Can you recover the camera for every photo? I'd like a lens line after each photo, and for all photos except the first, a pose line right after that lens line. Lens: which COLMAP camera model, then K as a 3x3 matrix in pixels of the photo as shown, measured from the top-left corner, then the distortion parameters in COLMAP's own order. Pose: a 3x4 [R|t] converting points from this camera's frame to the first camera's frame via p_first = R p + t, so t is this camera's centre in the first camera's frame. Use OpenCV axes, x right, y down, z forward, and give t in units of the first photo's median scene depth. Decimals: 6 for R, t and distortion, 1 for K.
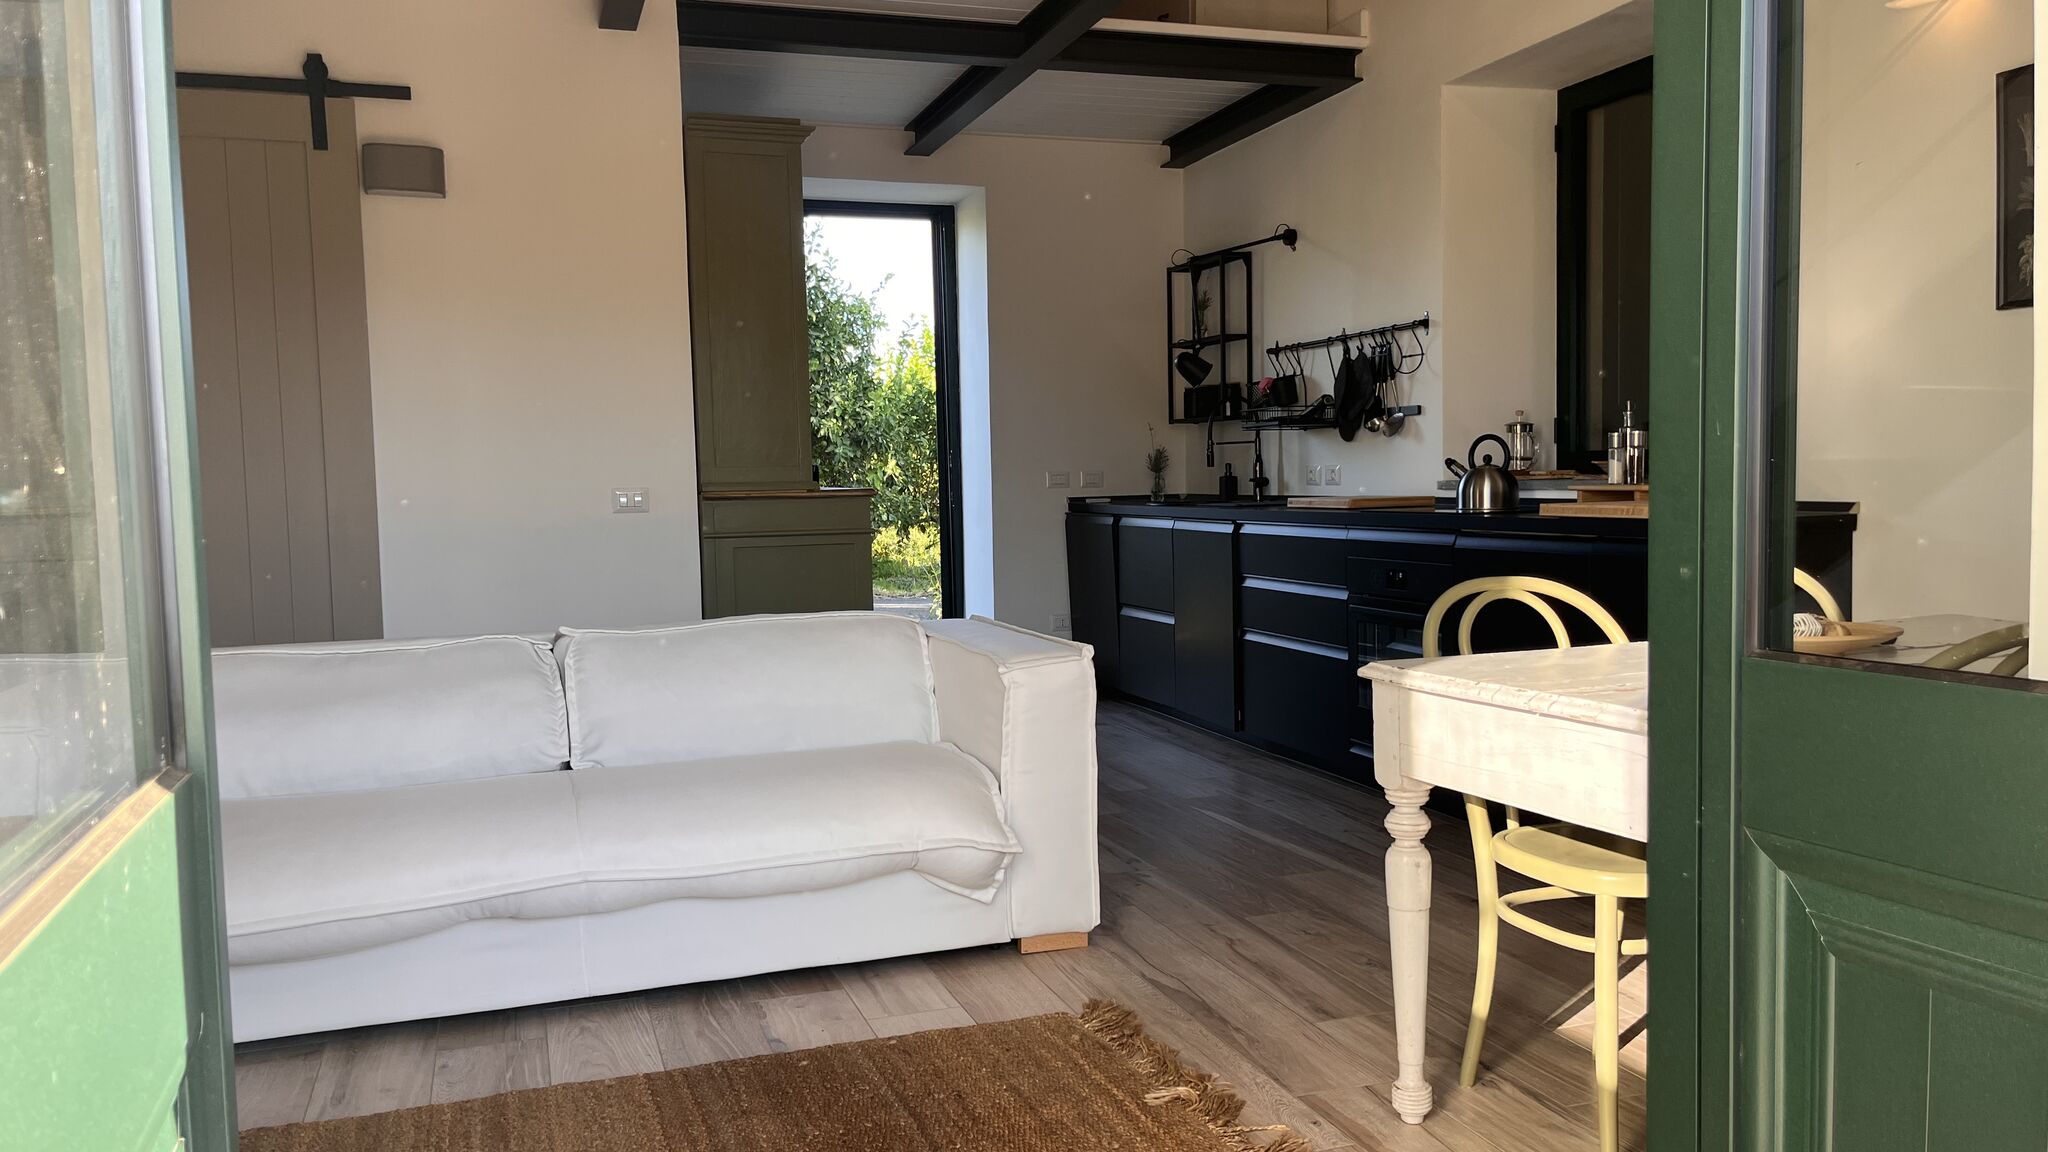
lens RADIAL K [[1545.6, 0, 1025.6], [0, 1545.6, 581.3], [0, 0, 1]] dist [0.061898, -0.079583]
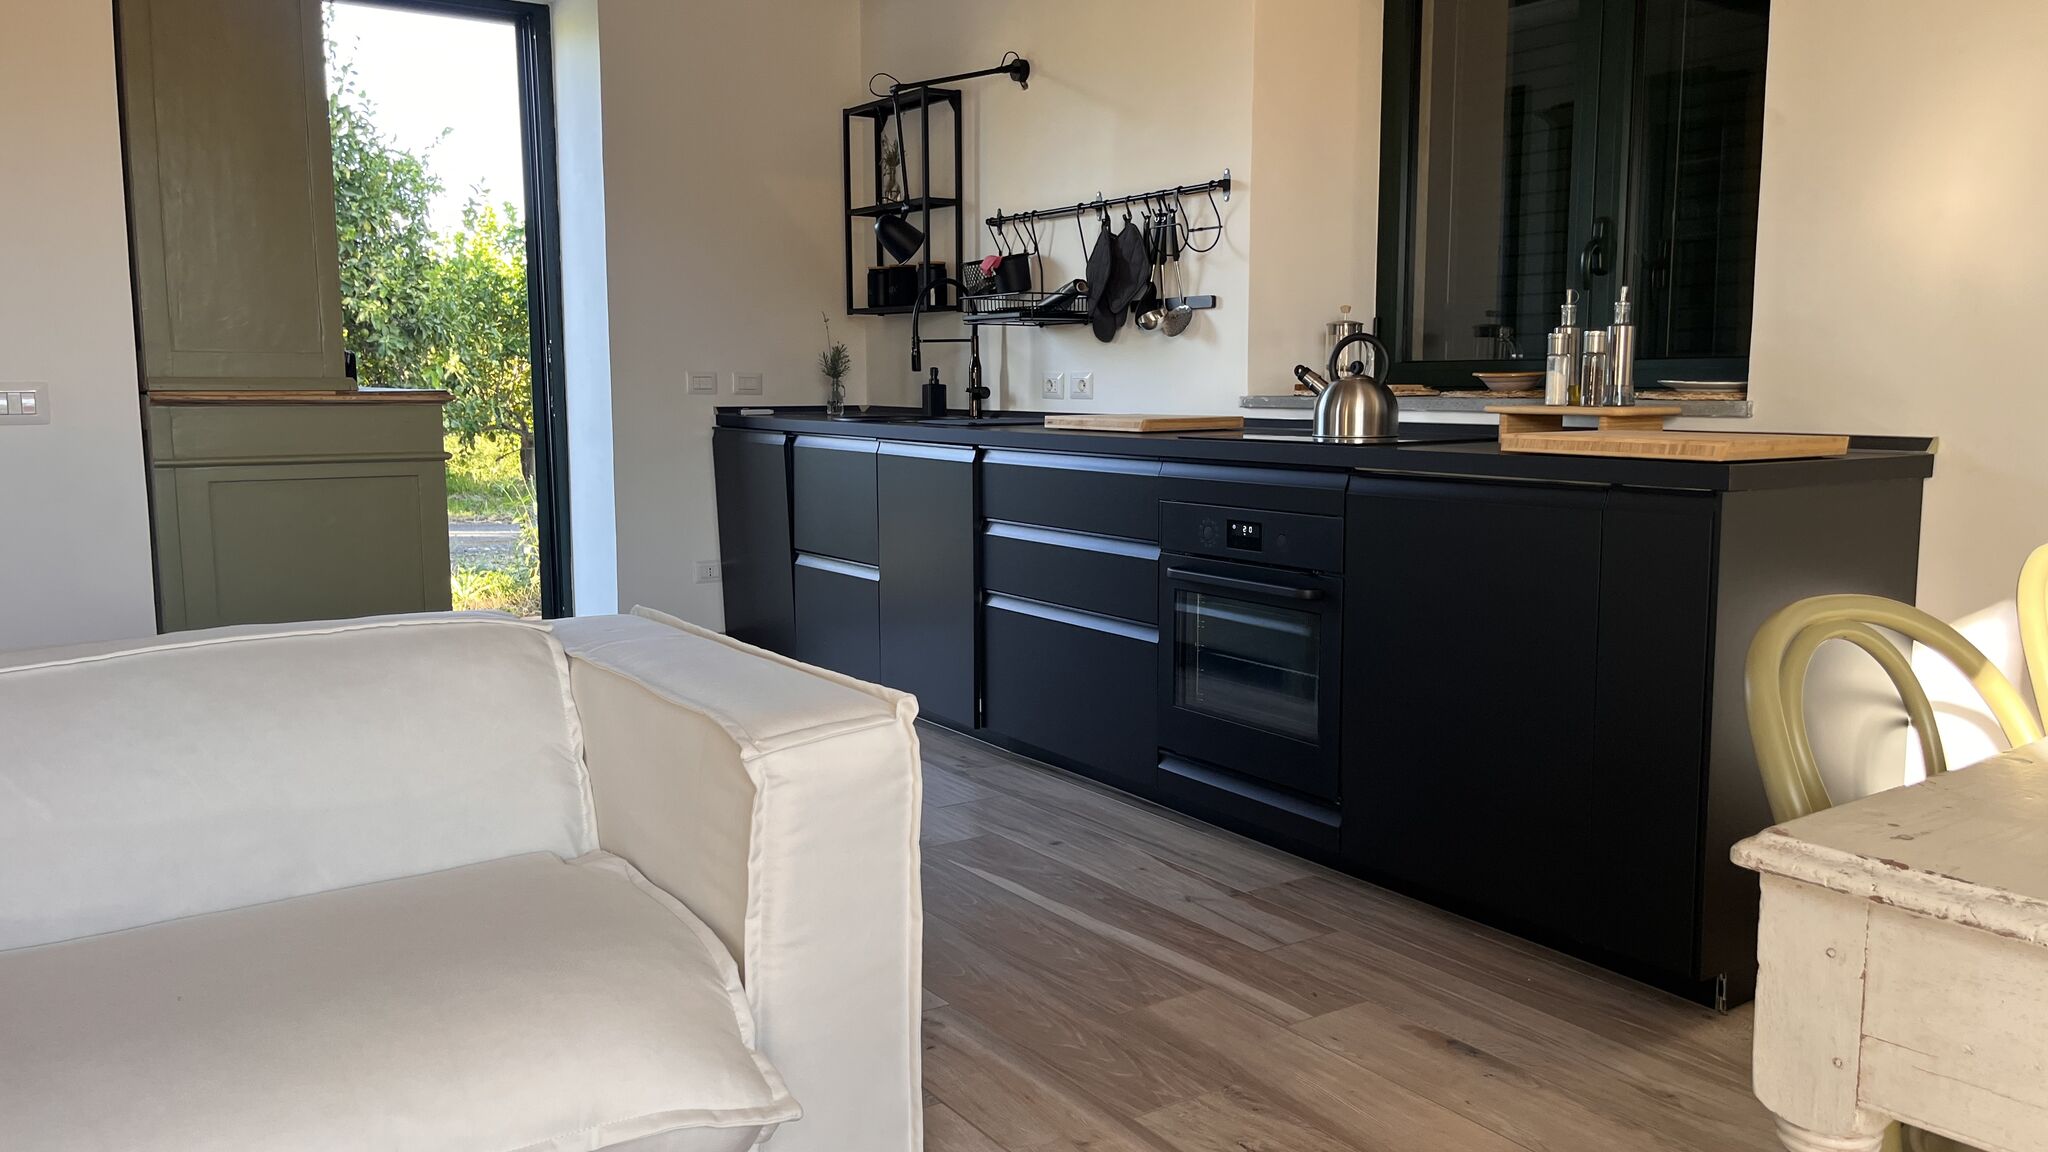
lens RADIAL K [[1545.6, 0, 1039.0], [0, 1545.6, 575.4], [0, 0, 1]] dist [0.061898, -0.079583]
pose [[0.962303, -0.013789, 0.271629, -0.035345], [-0.001179, 0.998493, 0.054863, -0.017456], [-0.271976, -0.053115, 0.960837, 0.278341]]
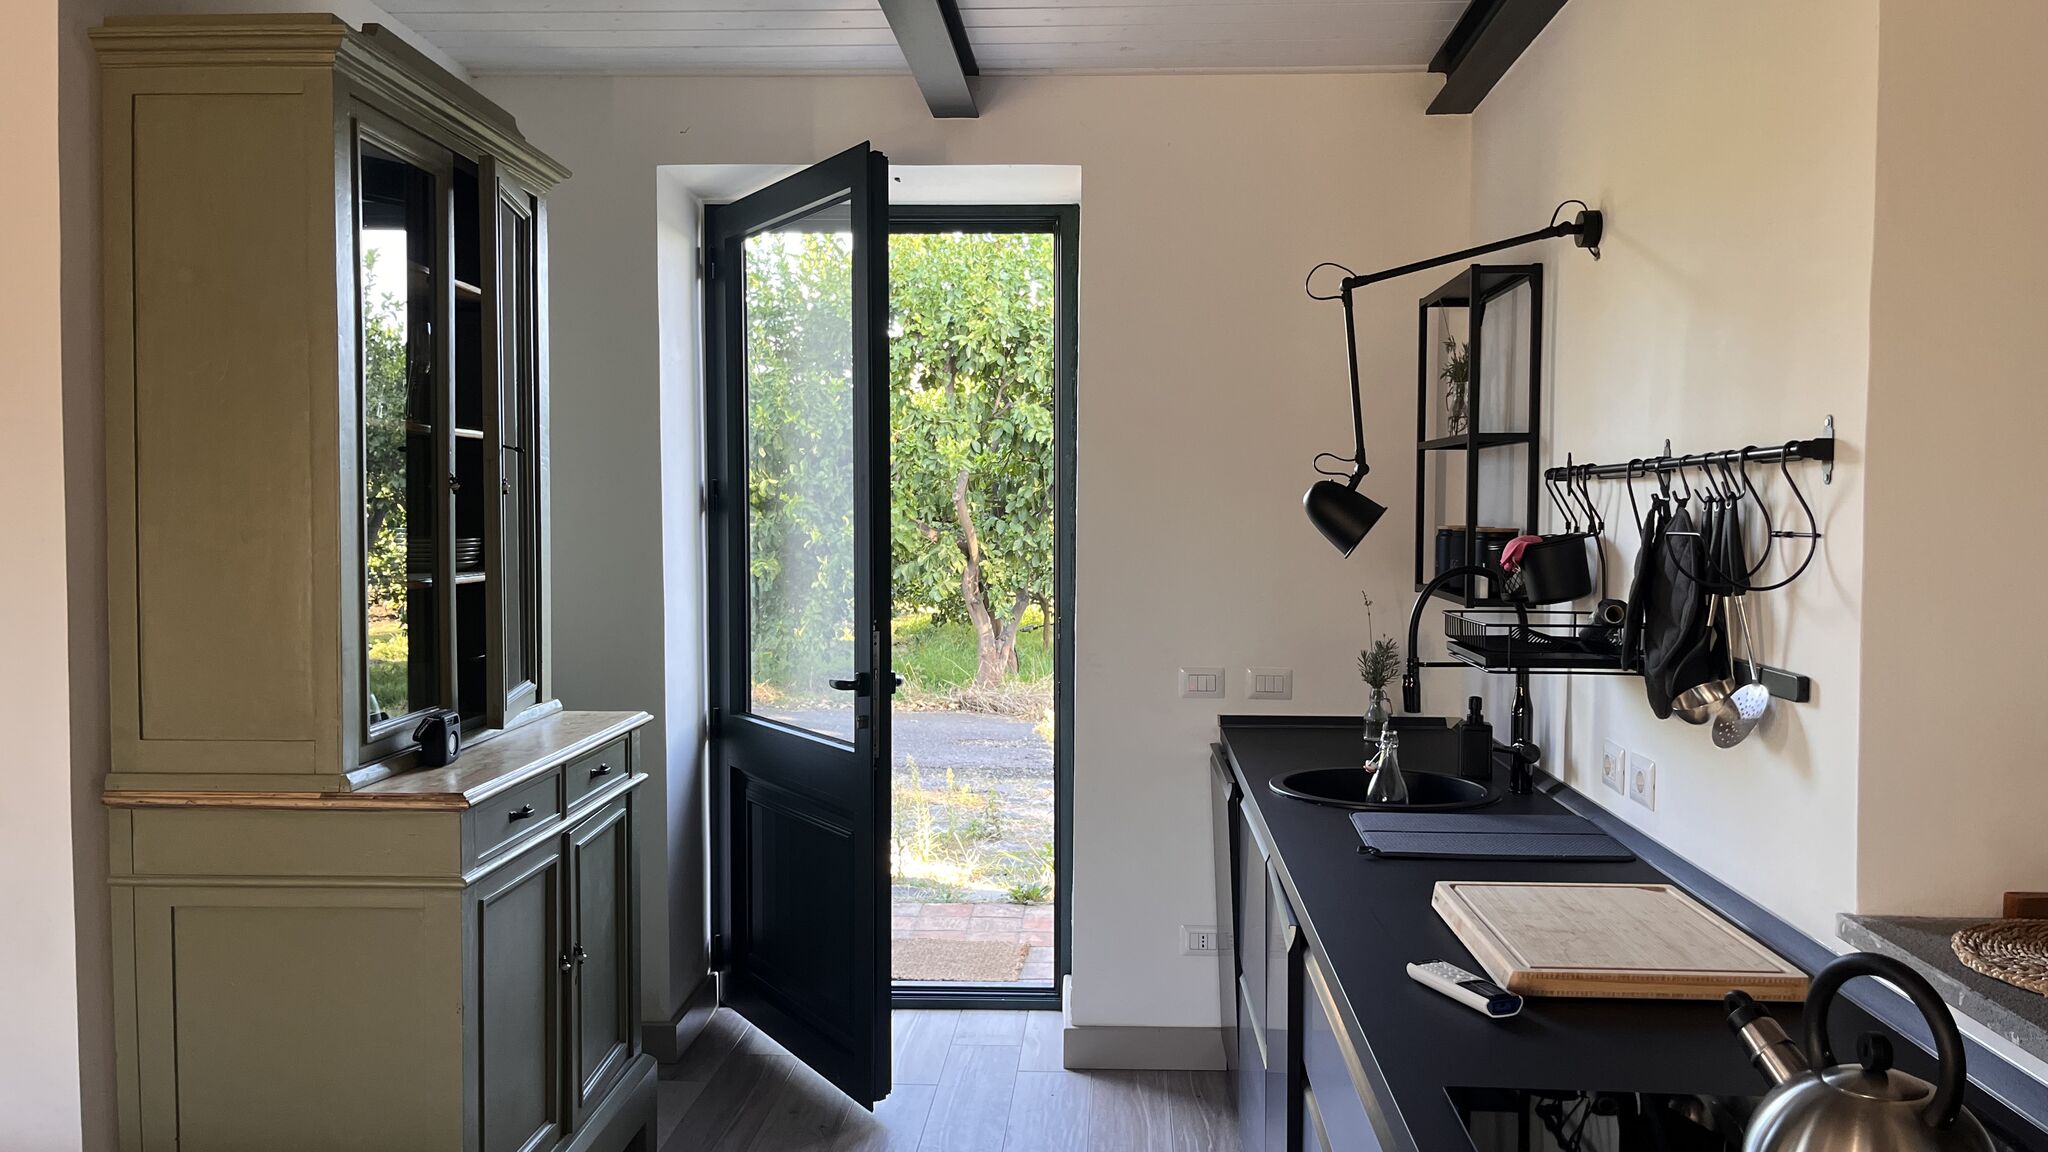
lens RADIAL K [[1545.6, 0, 1030.6], [0, 1545.6, 575.4], [0, 0, 1]] dist [0.061898, -0.079583]
pose [[0.927553, 0.041837, -0.371343, 0.214086], [-0.050597, 0.998623, -0.013873, -0.118619], [0.370251, 0.031657, 0.928392, 0.581449]]
